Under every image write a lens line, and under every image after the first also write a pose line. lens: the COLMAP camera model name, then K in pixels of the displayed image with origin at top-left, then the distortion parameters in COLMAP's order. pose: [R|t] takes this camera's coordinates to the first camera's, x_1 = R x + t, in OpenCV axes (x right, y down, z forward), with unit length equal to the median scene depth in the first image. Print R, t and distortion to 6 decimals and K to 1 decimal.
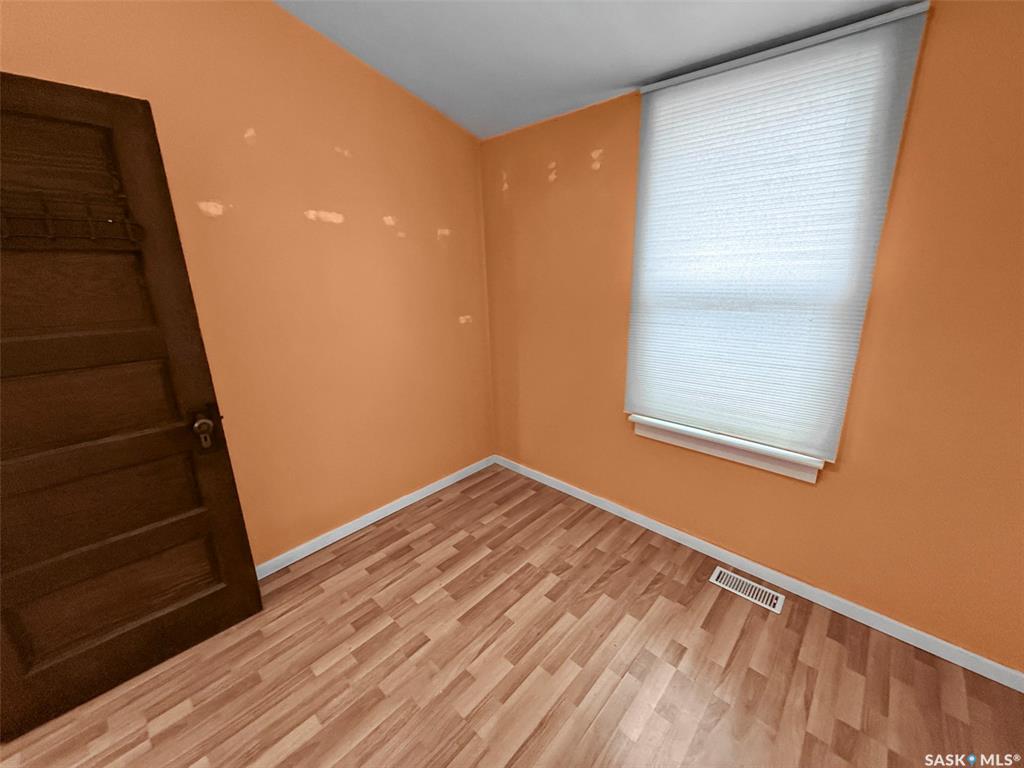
lens RADIAL K [[413.3, 0, 512.3], [0, 413.3, 378.7], [0, 0, 1]] dist [-0.000470, 0.000375]
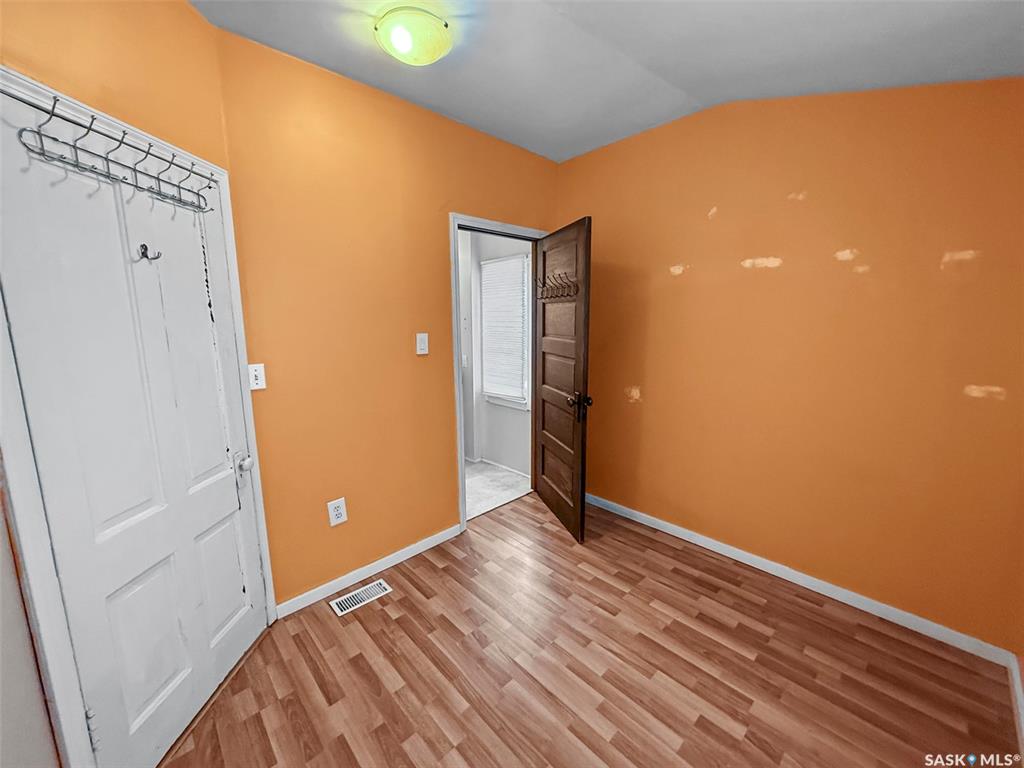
lens RADIAL K [[413.3, 0, 512.3], [0, 413.3, 384.8], [0, 0, 1]] dist [-0.000470, 0.000375]
pose [[-0.074862, 0.188730, -0.979171, 0.750724], [-0.249458, 0.947162, 0.201633, -0.147728], [0.965488, 0.259356, -0.023826, 0.488377]]
